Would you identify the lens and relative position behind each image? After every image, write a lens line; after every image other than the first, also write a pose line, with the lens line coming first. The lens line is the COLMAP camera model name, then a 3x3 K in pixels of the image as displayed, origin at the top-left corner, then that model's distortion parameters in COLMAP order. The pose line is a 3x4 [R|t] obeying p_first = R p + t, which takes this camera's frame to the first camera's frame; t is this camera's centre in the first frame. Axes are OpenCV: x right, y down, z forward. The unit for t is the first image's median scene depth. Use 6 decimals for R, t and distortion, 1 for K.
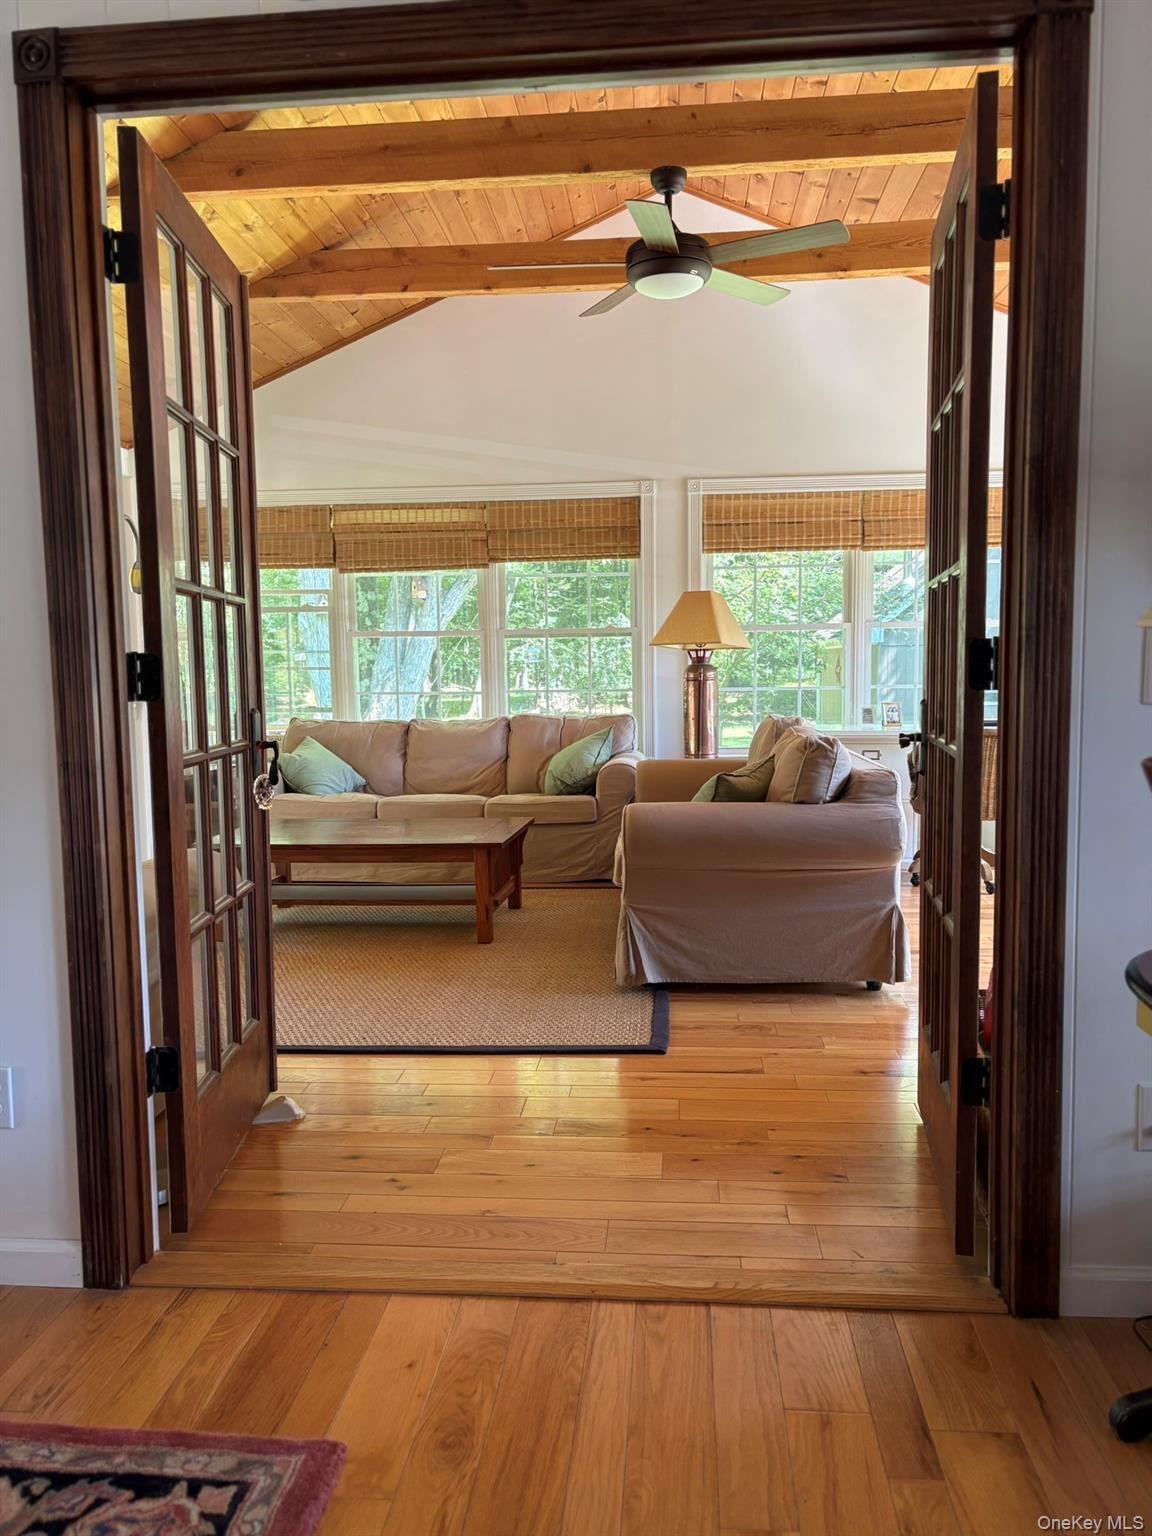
lens RADIAL K [[1155.7, 0, 580.3], [0, 1155.7, 769.6], [0, 0, 1]] dist [0.024579, -0.036236]
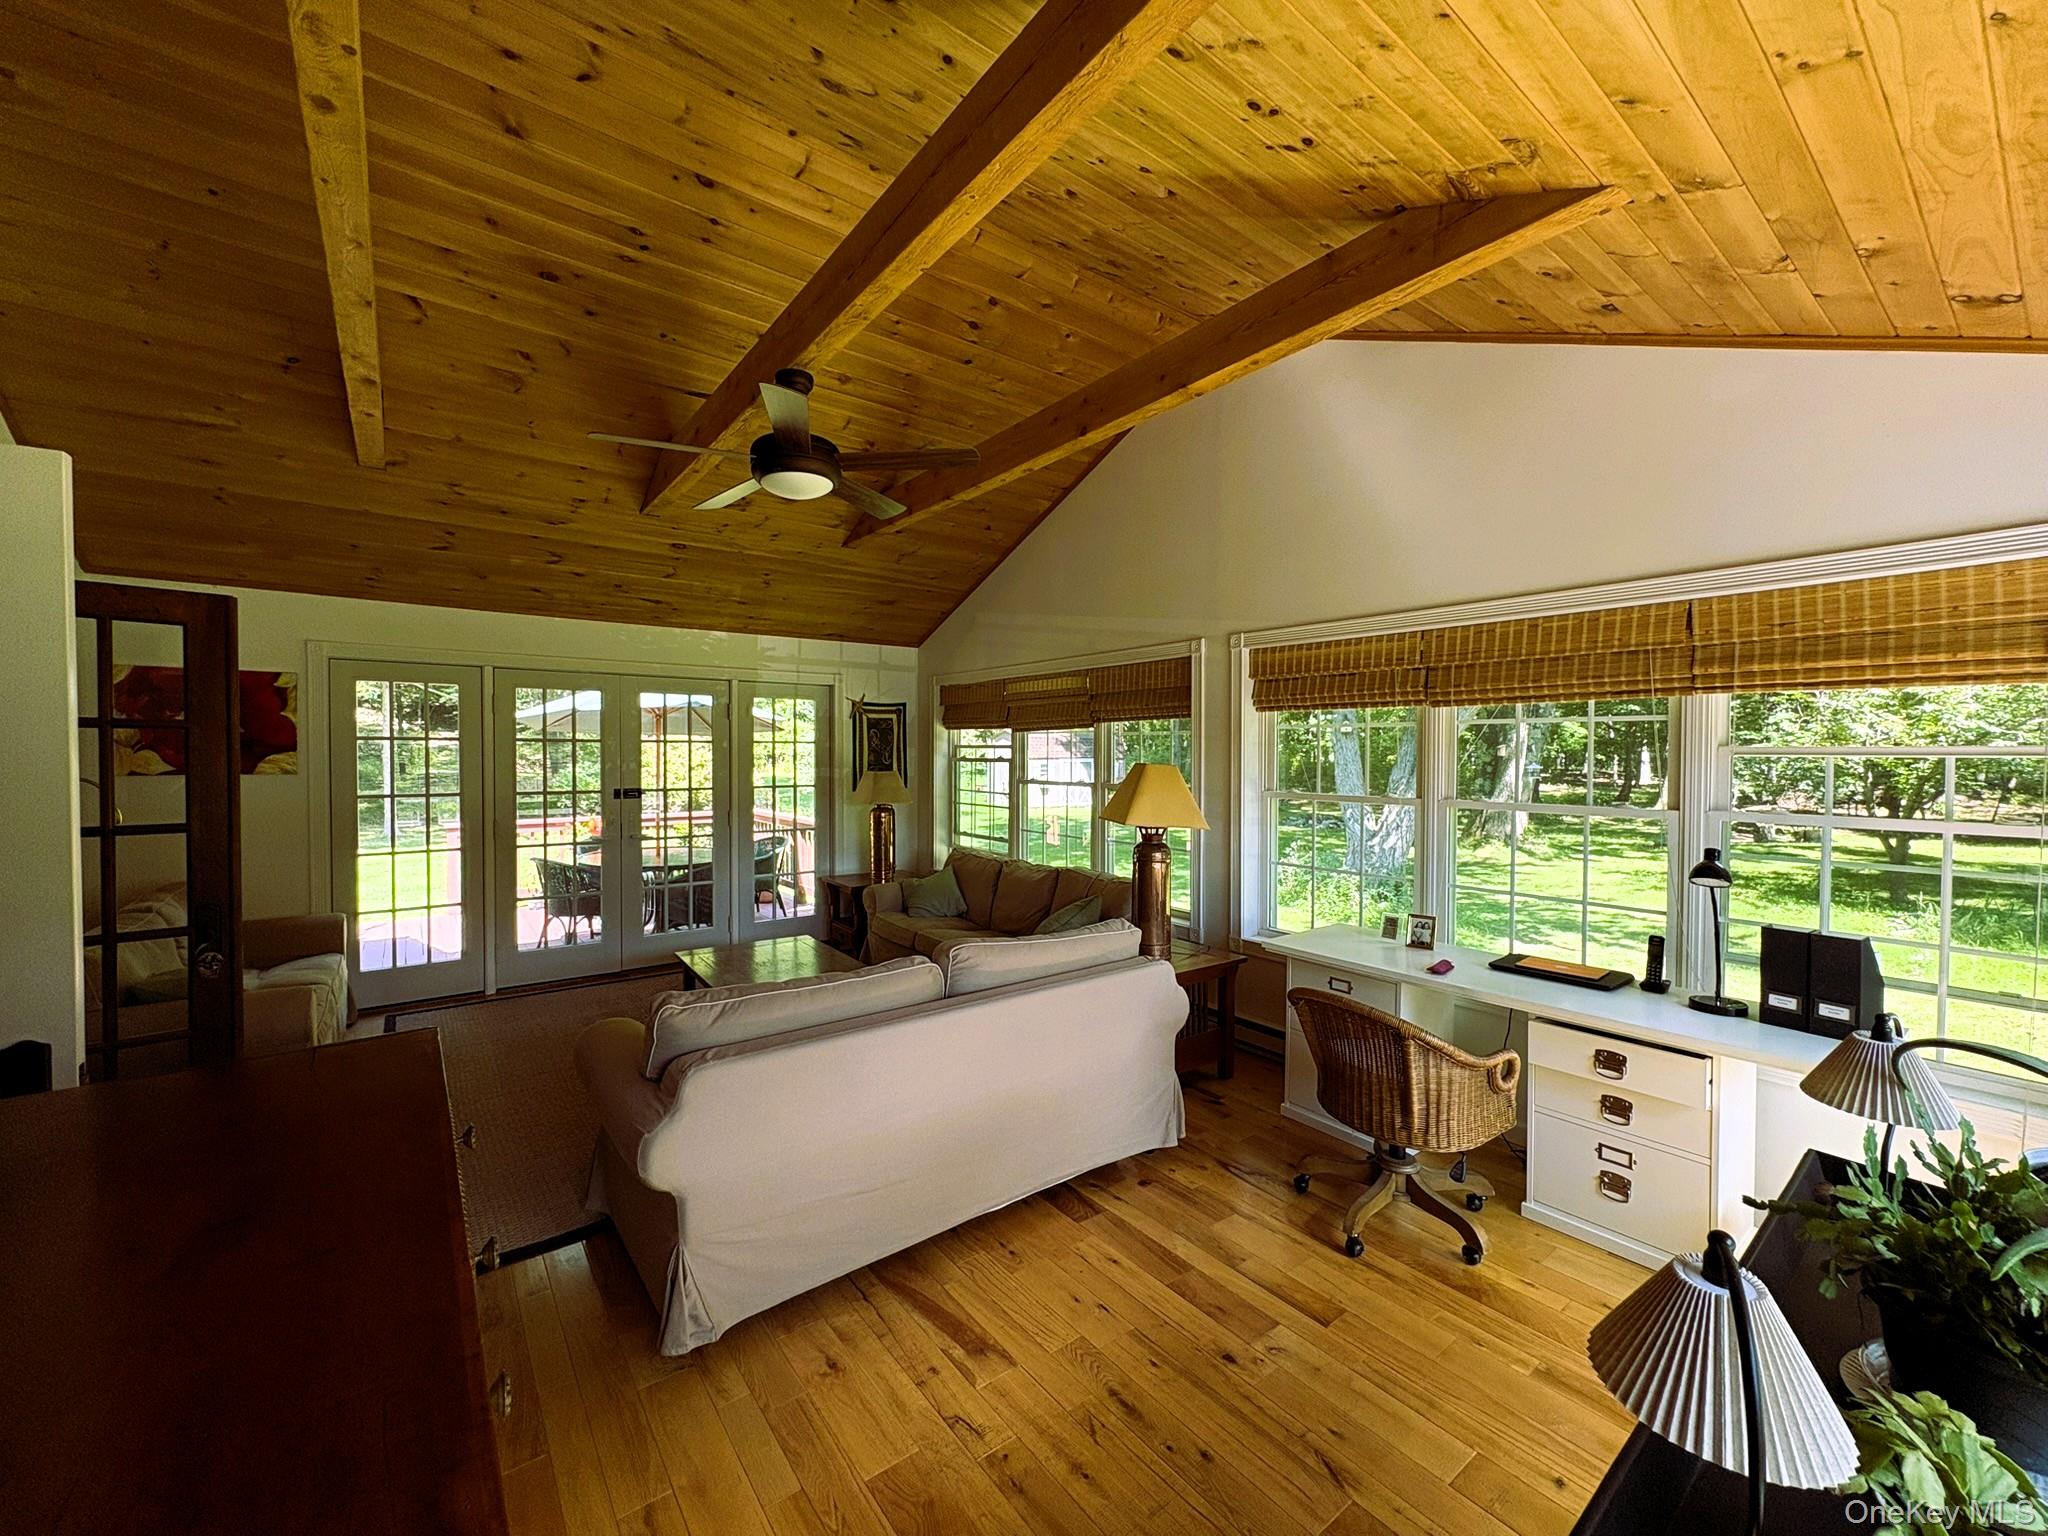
lens RADIAL K [[816.3, 0, 1019.8], [0, 816.3, 769.6], [0, 0, 1]] dist [0.000046, 0.000069]
pose [[0.665016, 0.034672, -0.746024, 0.466758], [-0.083932, 0.996063, -0.028526, -0.110385], [0.742097, 0.081585, 0.665308, 0.447672]]
